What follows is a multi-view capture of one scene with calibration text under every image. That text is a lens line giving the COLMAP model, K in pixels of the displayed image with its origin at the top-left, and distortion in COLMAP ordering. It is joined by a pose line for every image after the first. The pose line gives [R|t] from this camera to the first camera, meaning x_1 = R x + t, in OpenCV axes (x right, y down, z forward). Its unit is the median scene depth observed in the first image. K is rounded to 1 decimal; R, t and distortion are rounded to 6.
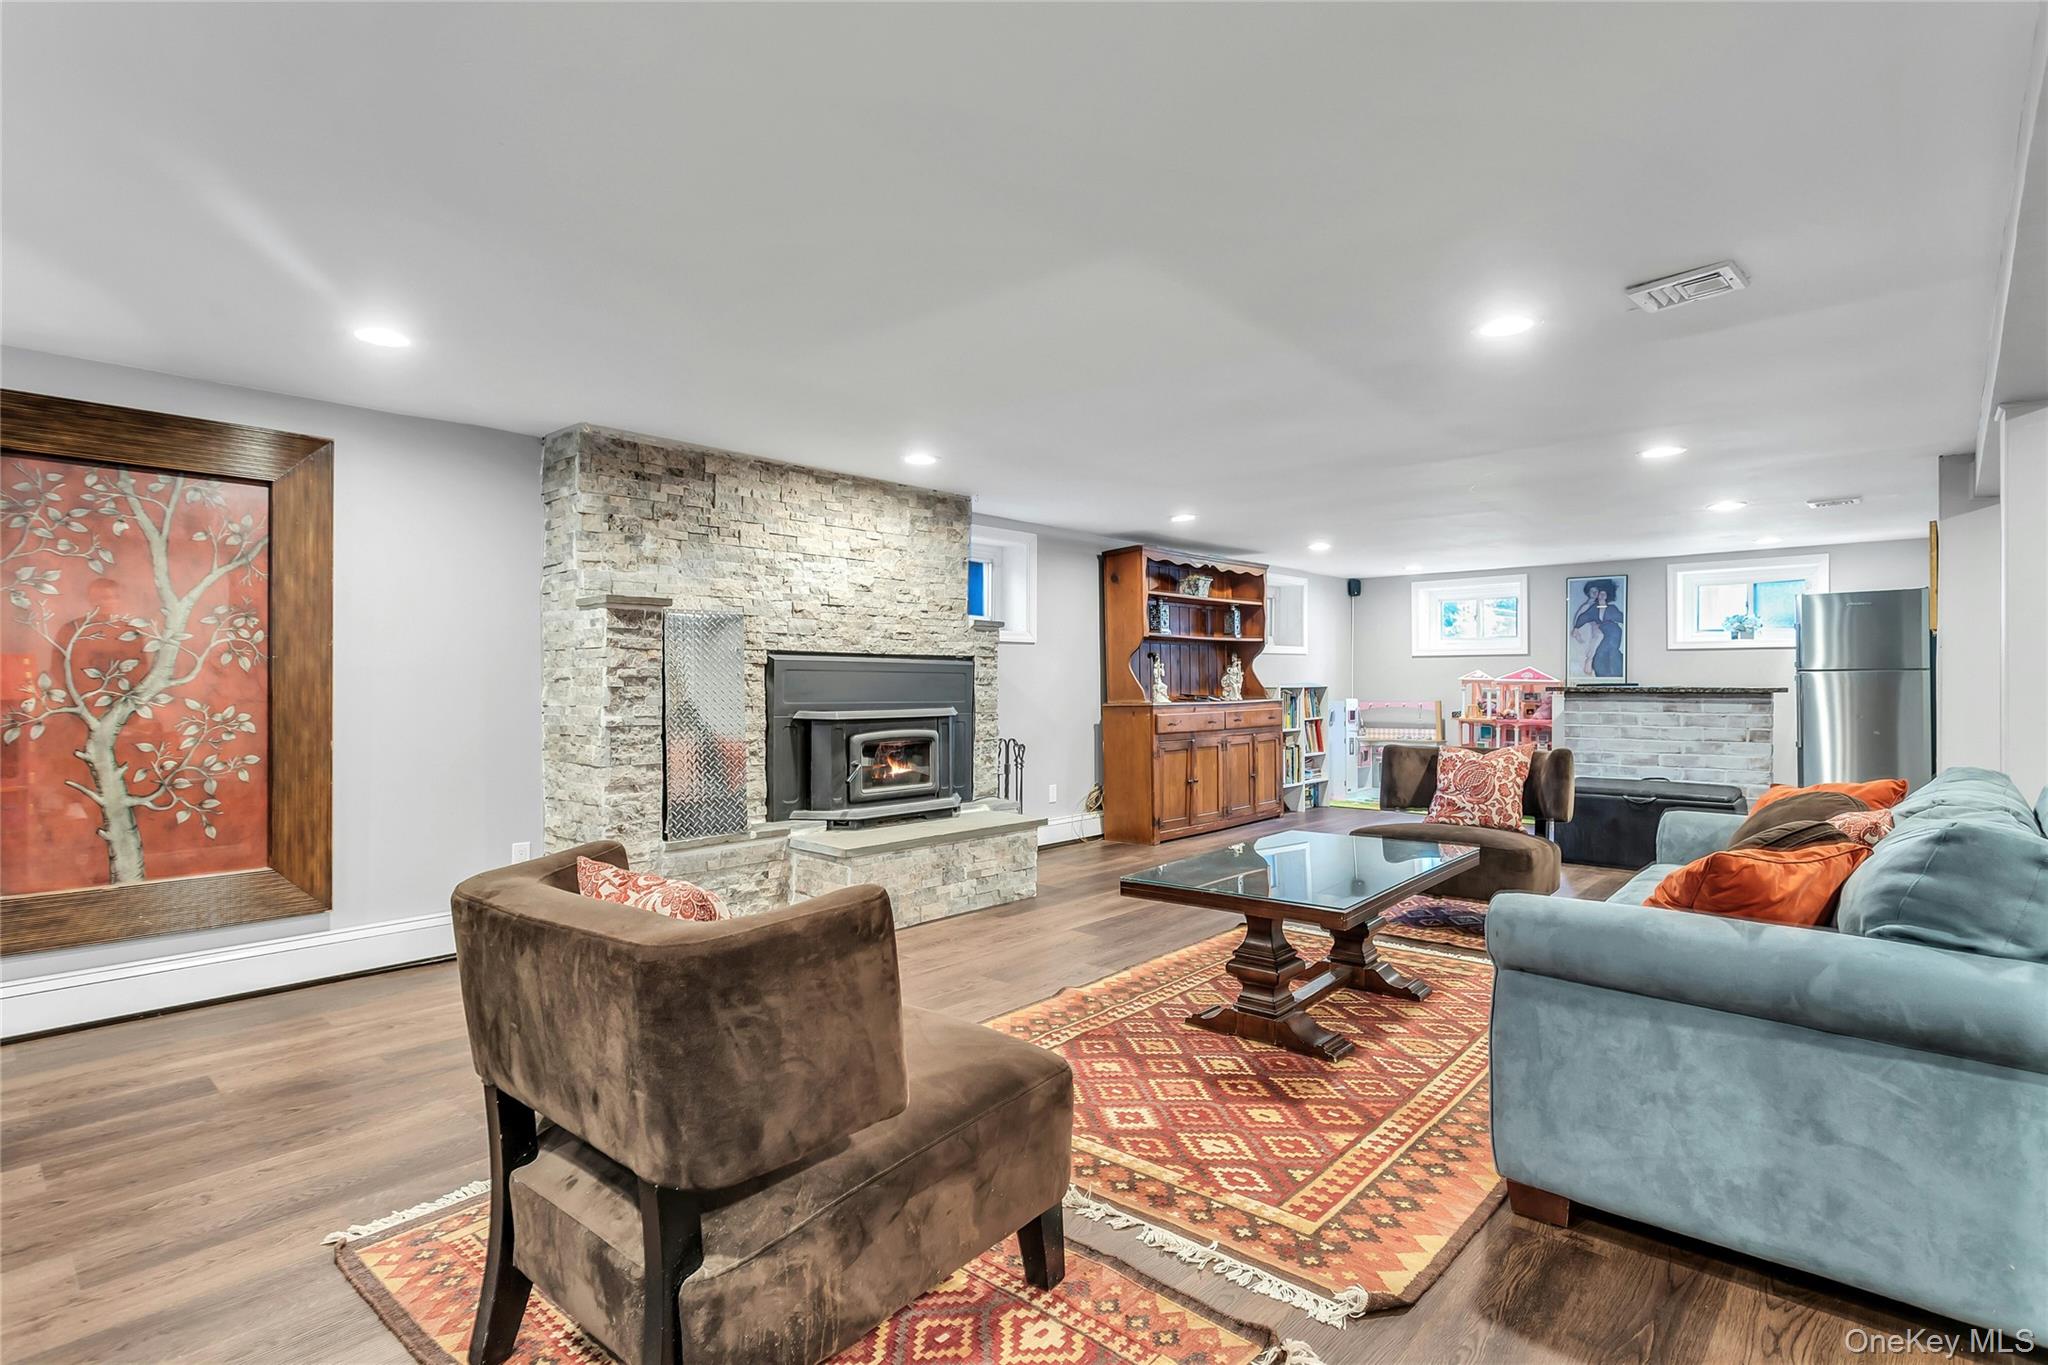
lens RADIAL K [[1003.1, 0, 1024.0], [0, 1003.1, 682.5], [0, 0, 1]] dist [-0.002634, -0.000206]
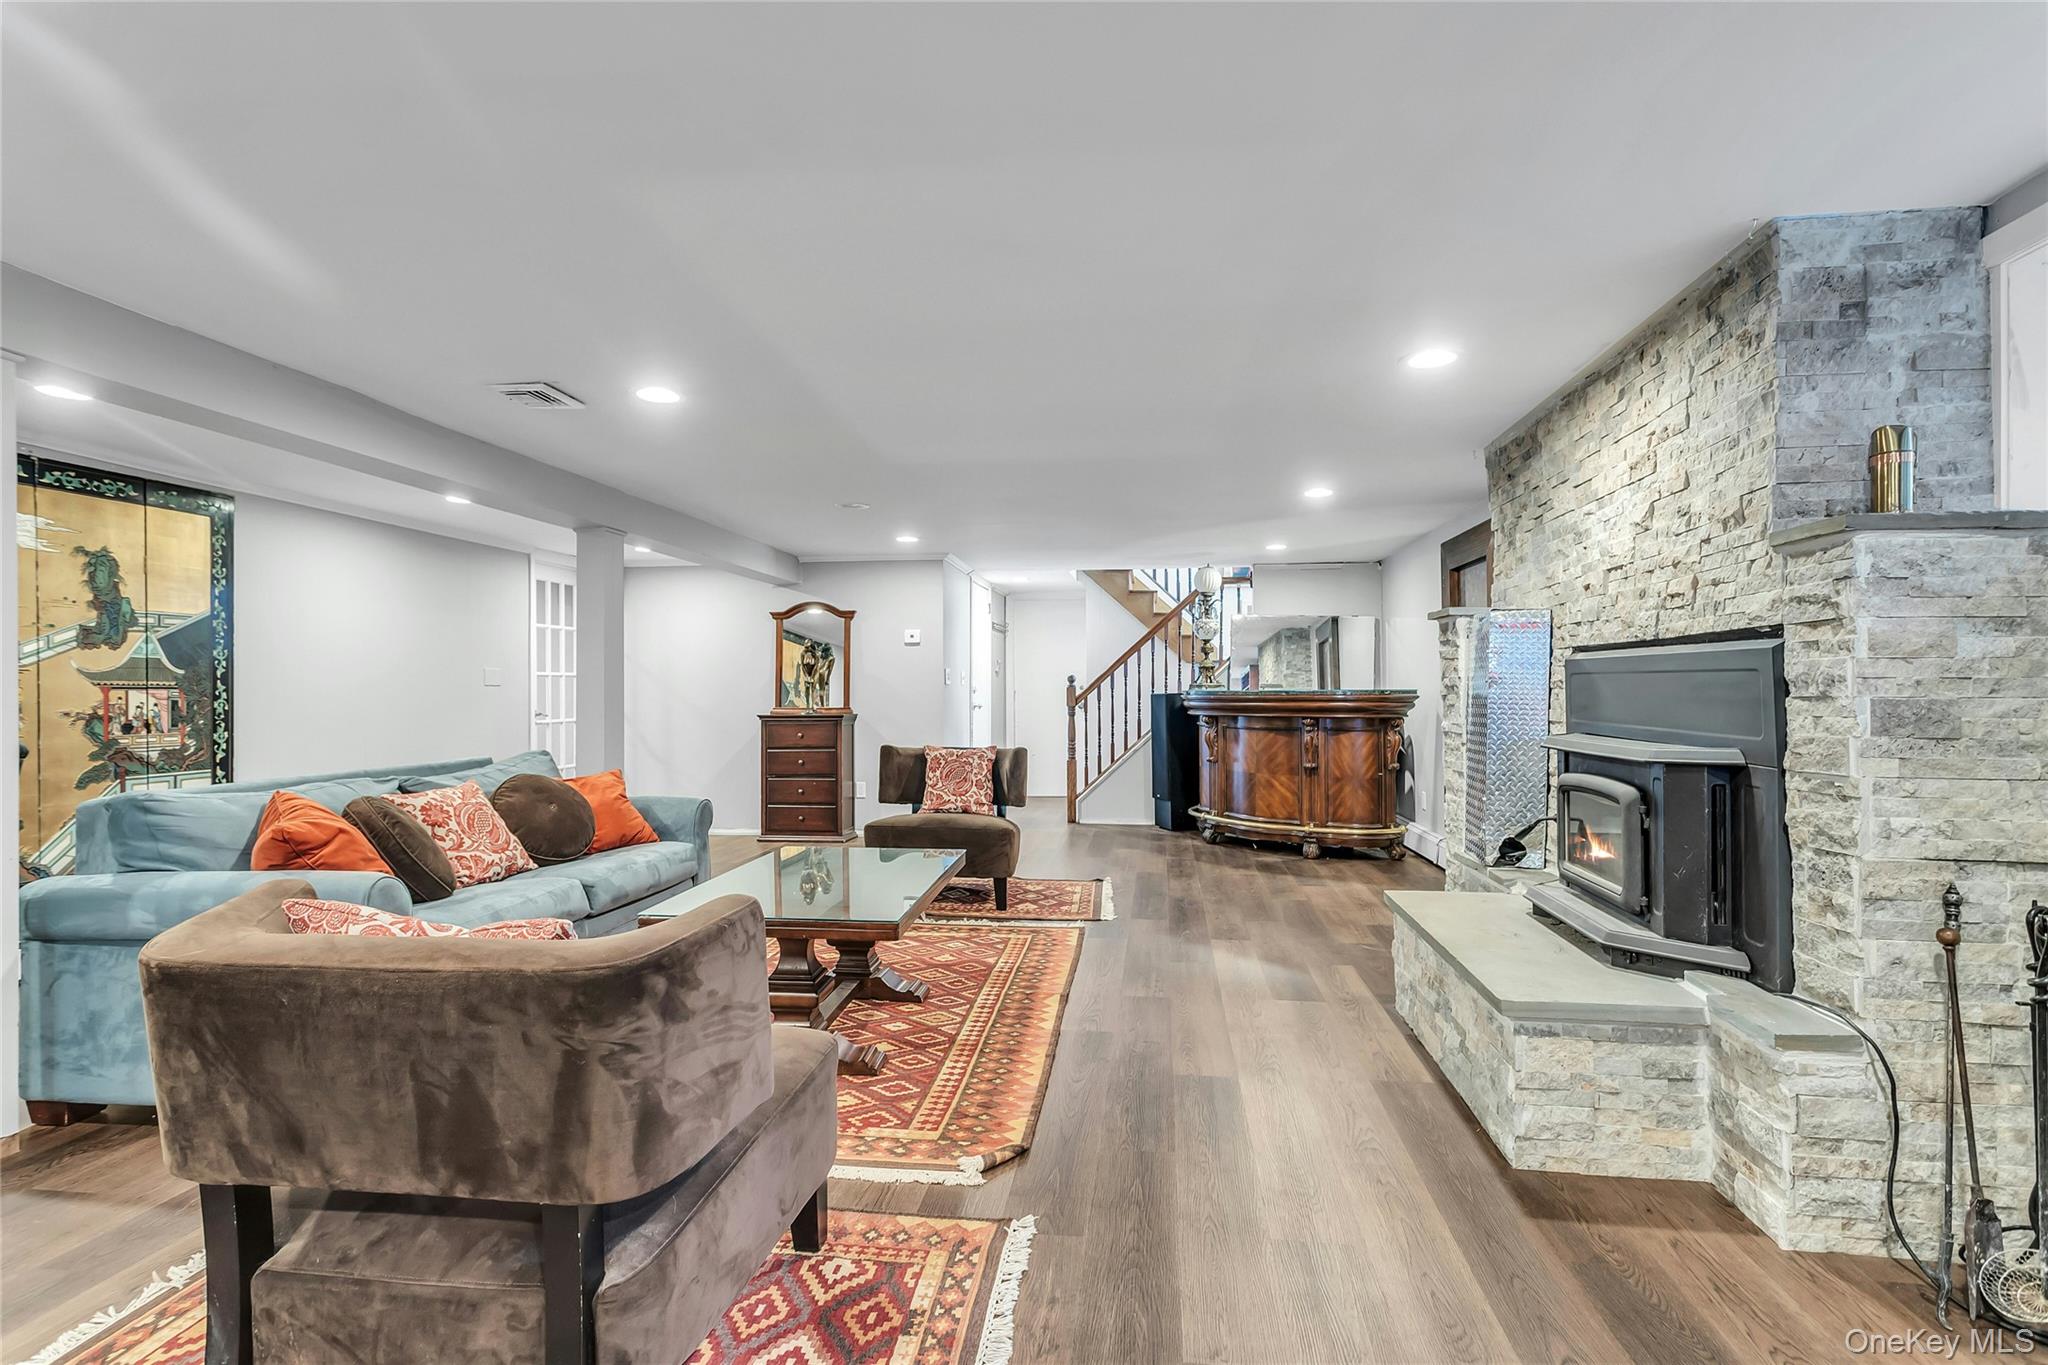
lens RADIAL K [[1003.1, 0, 1024.0], [0, 1003.1, 682.5], [0, 0, 1]] dist [-0.002634, -0.000206]
pose [[-0.822049, 0.001919, -0.569413, 0.629486], [0.004633, 0.999984, -0.003319, -0.006114], [0.569397, -0.005366, -0.822045, 1.748243]]
